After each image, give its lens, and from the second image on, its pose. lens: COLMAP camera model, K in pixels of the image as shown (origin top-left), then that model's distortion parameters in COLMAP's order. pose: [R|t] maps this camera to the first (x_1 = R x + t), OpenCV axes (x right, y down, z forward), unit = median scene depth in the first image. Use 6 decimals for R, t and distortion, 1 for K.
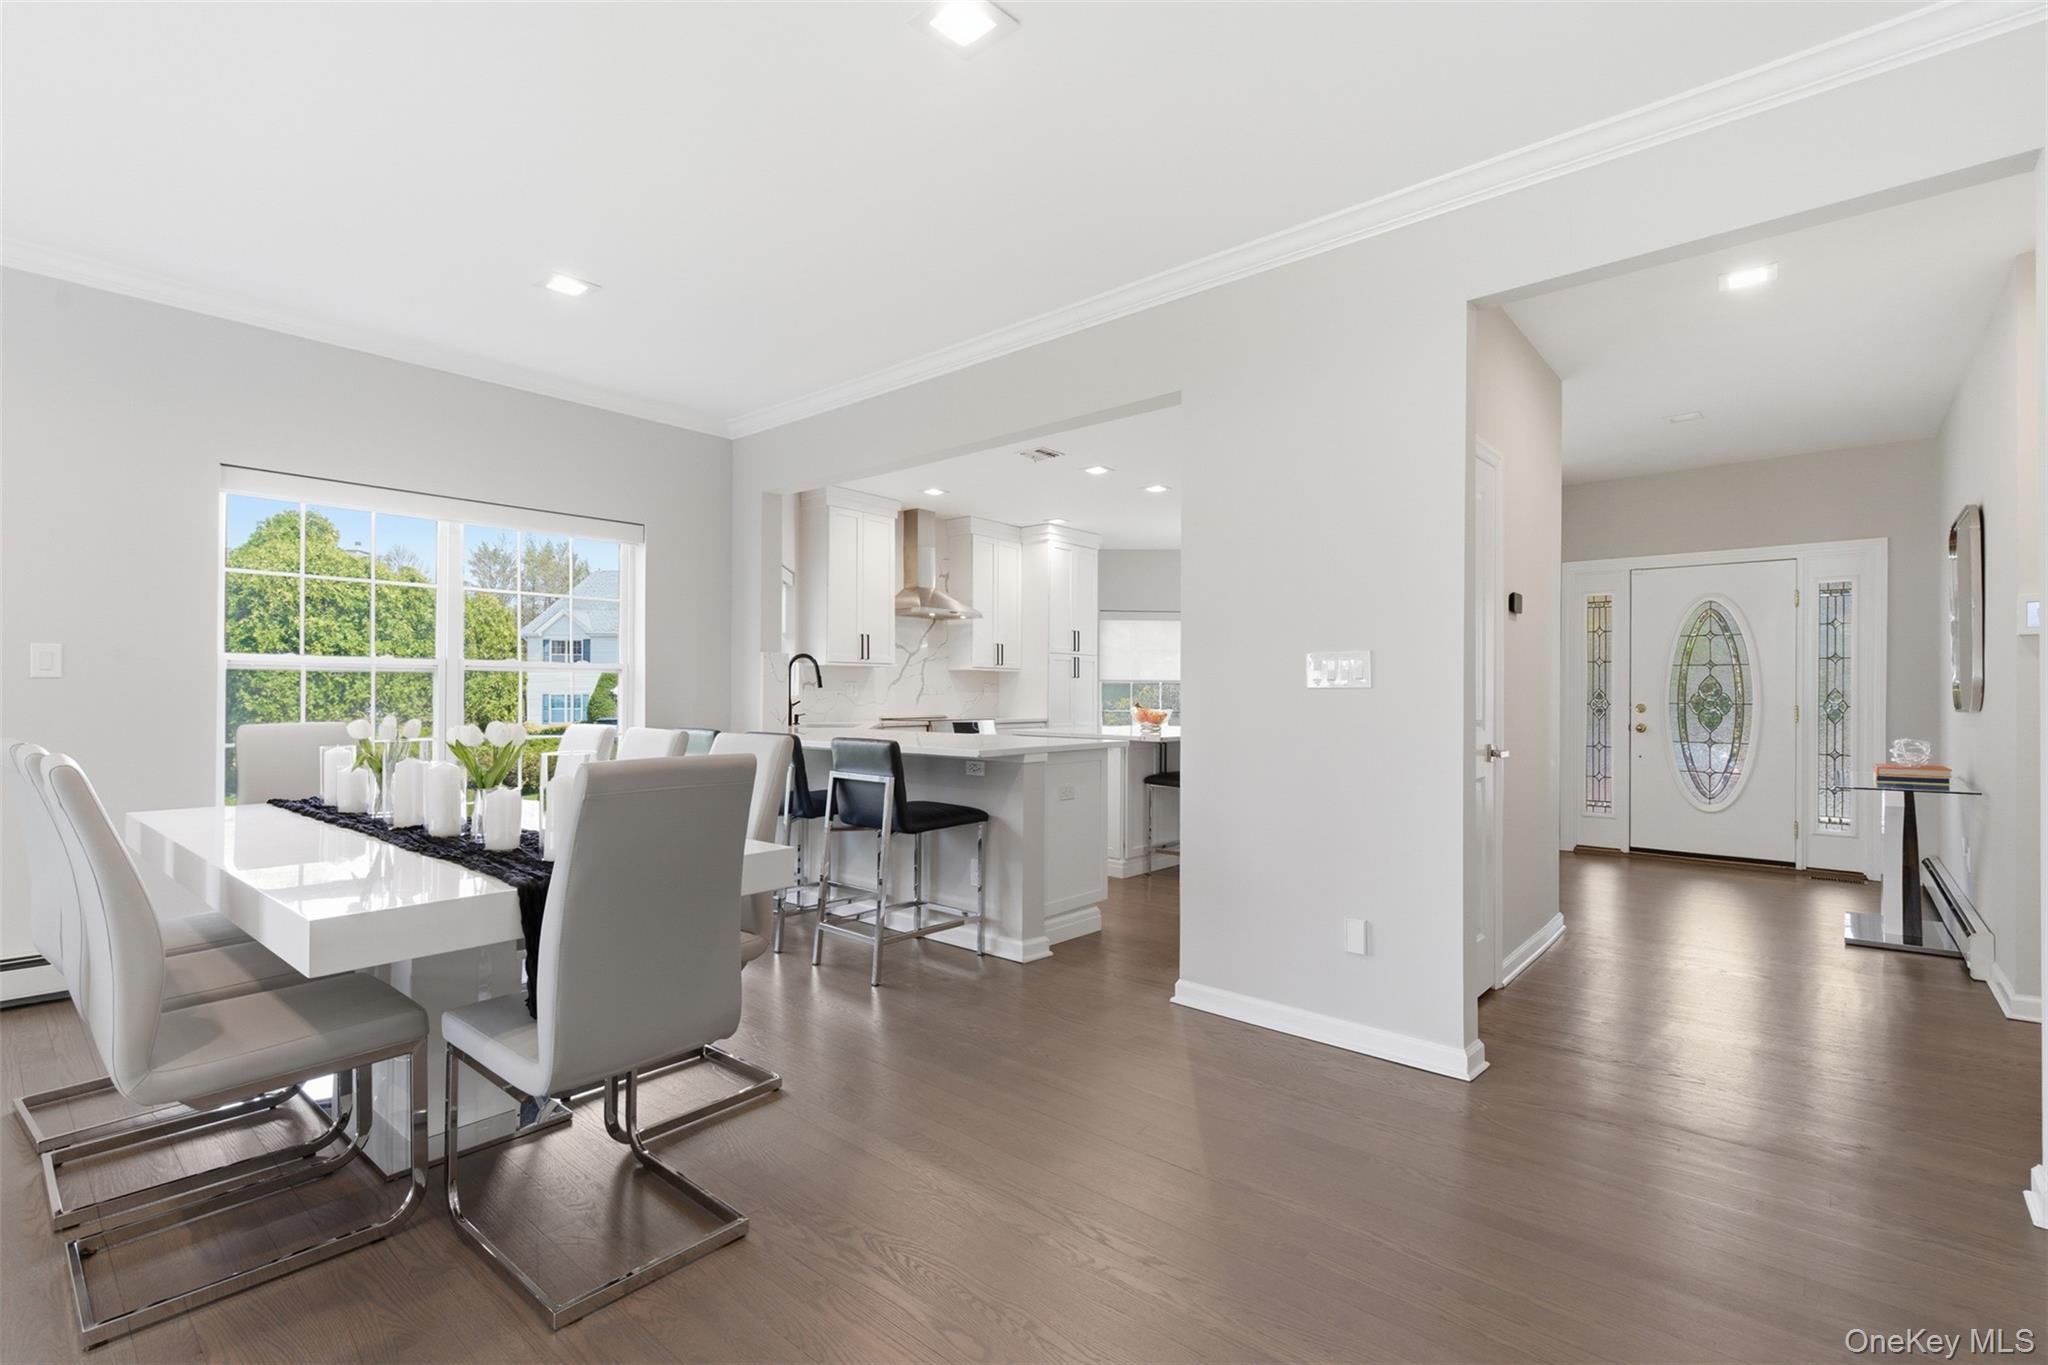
lens RADIAL K [[921.7, 0, 1015.4], [0, 921.7, 691.0], [0, 0, 1]] dist [0.002961, -0.000389]
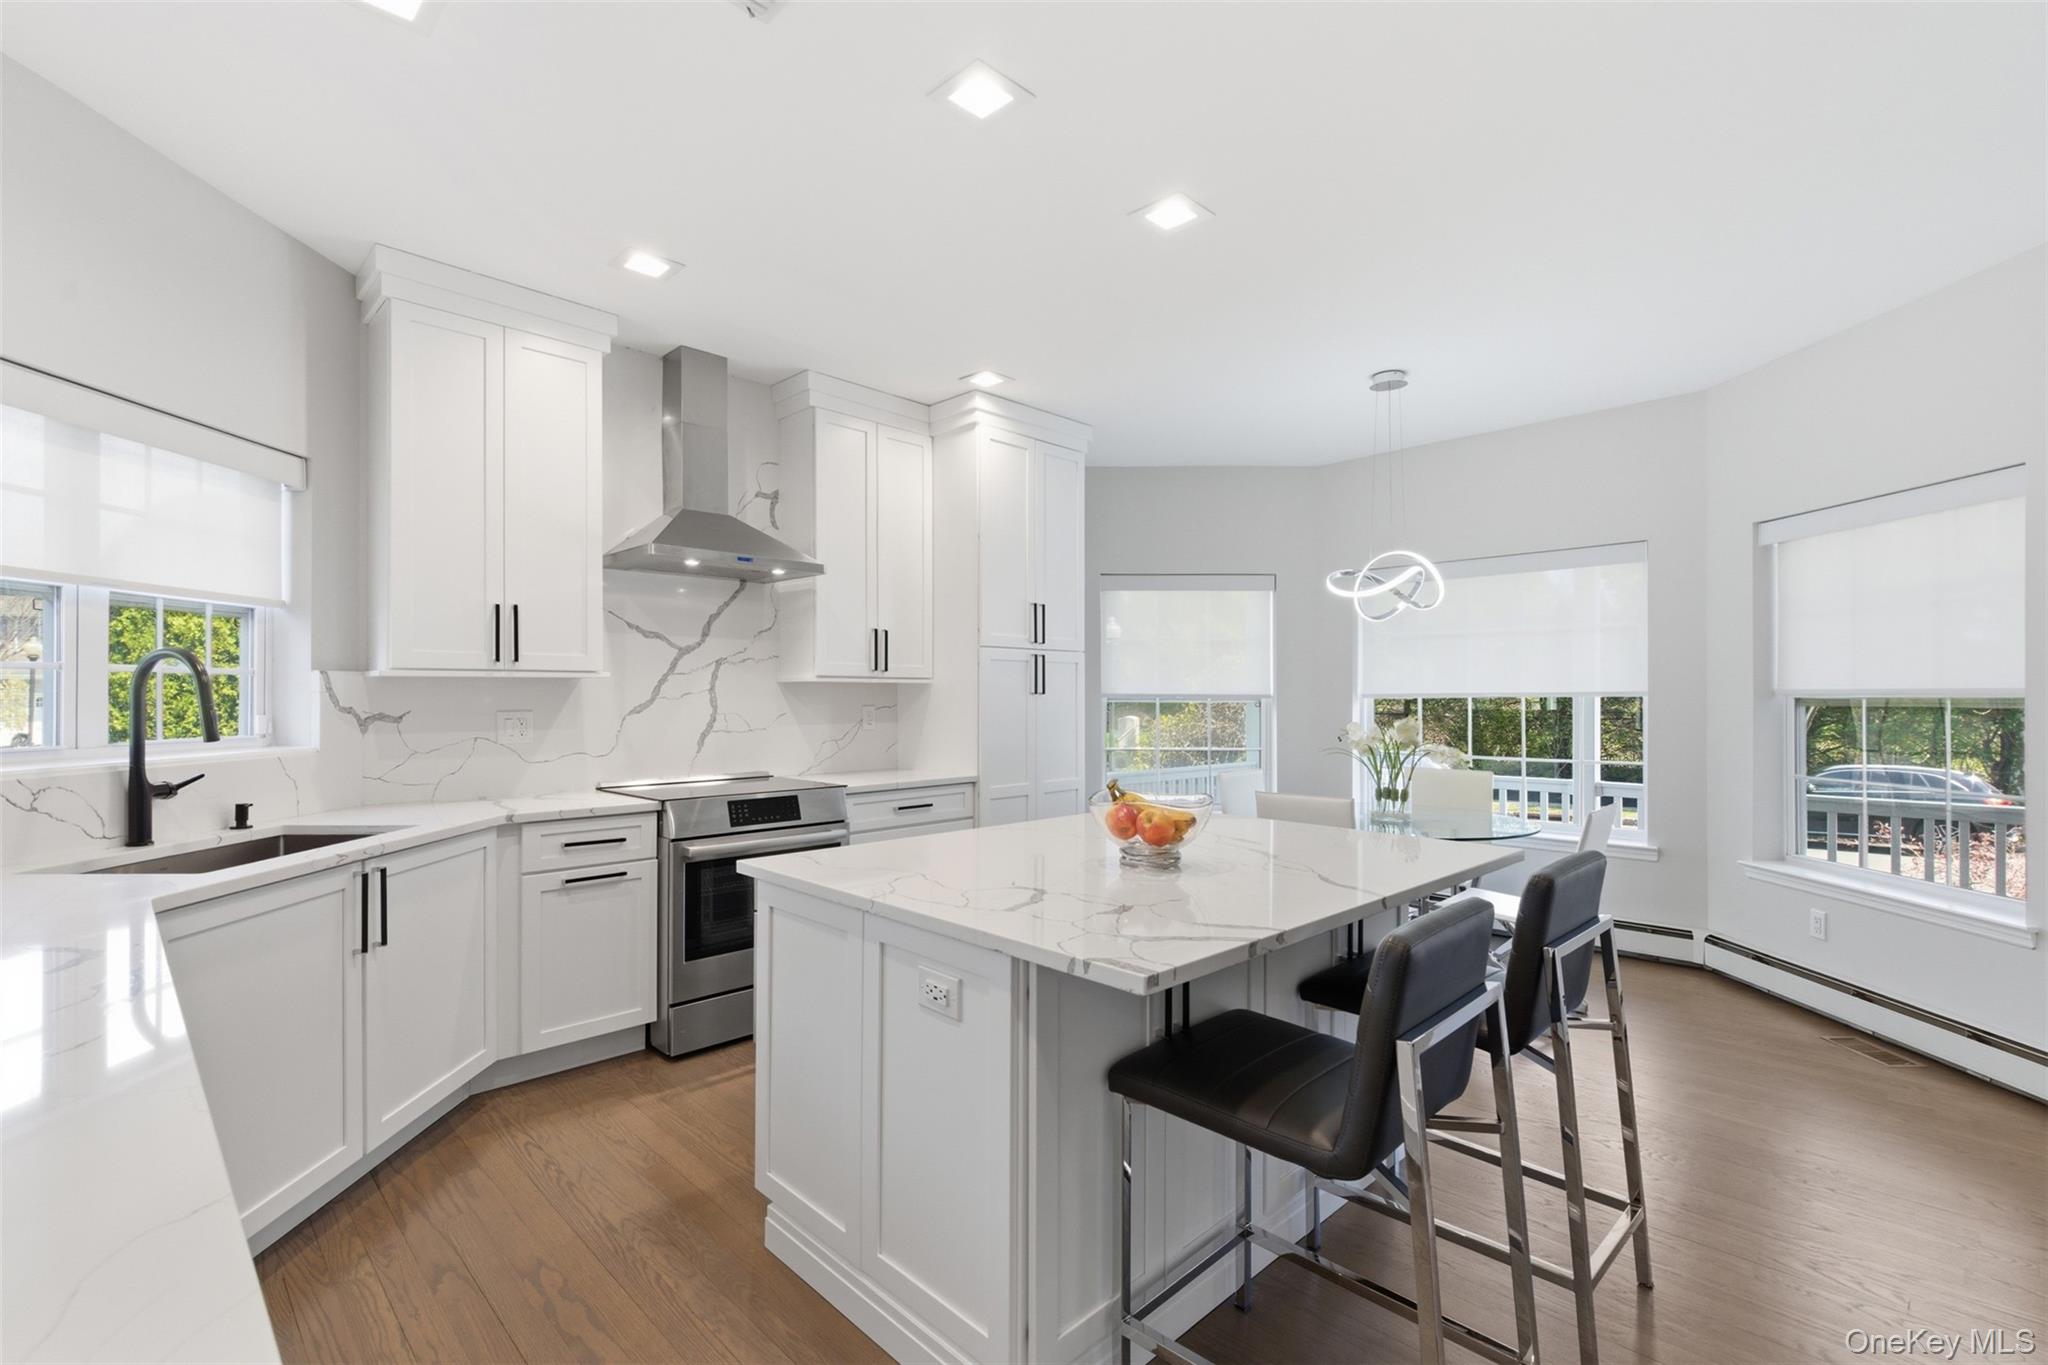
lens RADIAL K [[921.7, 0, 1015.4], [0, 921.7, 691.0], [0, 0, 1]] dist [0.002961, -0.000389]
pose [[0.997234, -0.006281, -0.074065, 0.098932], [0.006091, 0.999978, -0.002787, -0.016275], [0.074081, 0.002328, 0.997250, 0.526117]]
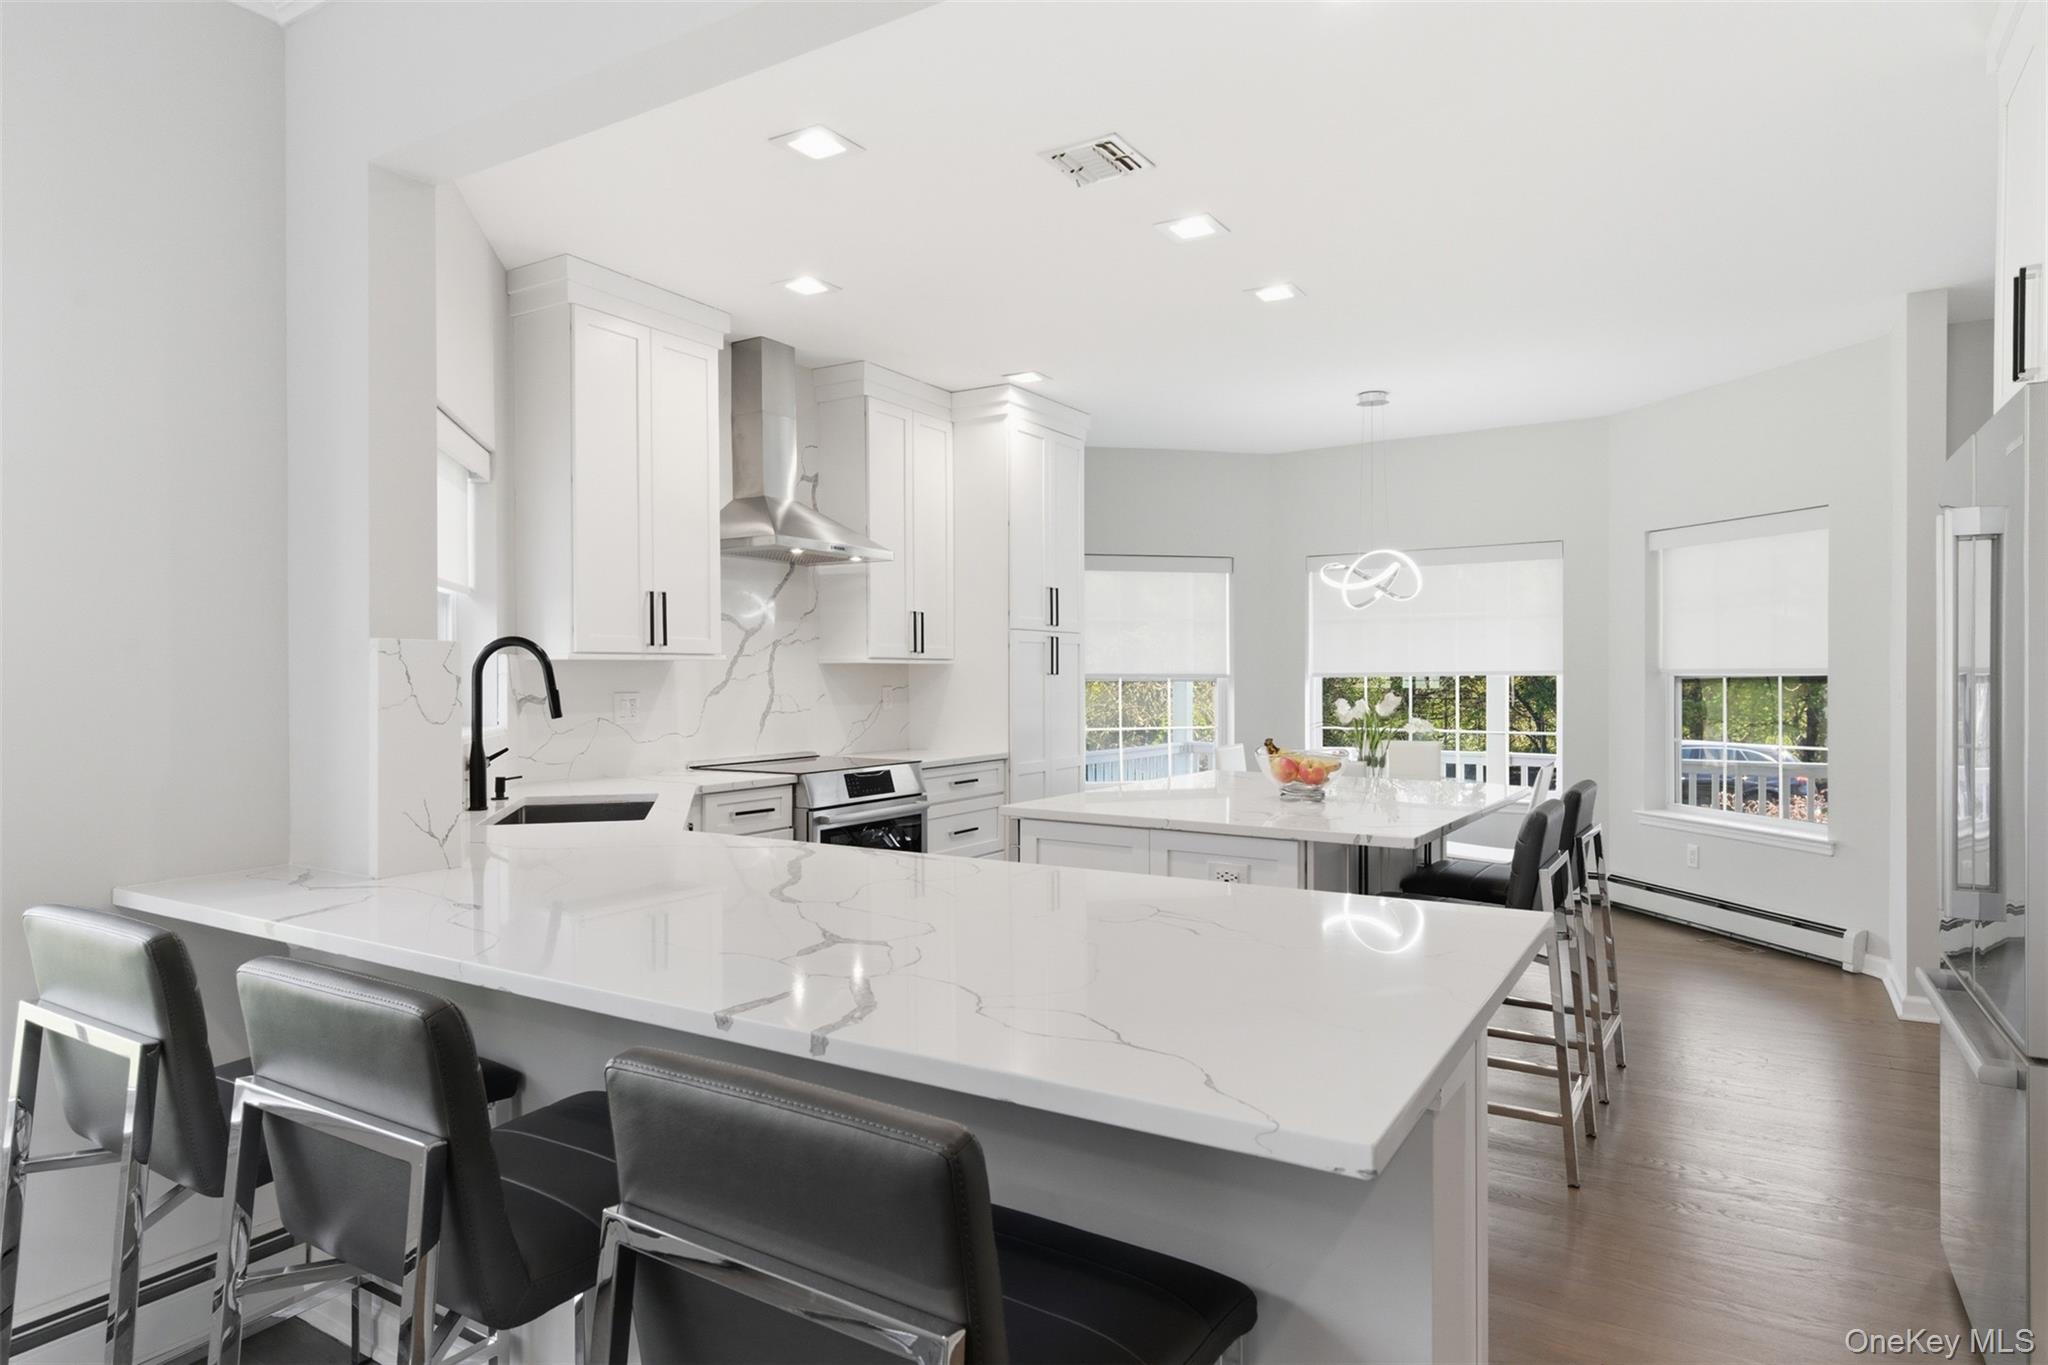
lens RADIAL K [[1187.5, 0, 1011.1], [0, 1187.5, 678.1], [0, 0, 1]] dist [0.002321, -0.000581]
pose [[0.988037, -0.008807, 0.153966, -0.071862], [0.008039, 0.999952, 0.005610, -0.018065], [-0.154008, -0.004305, 0.988060, 0.346521]]
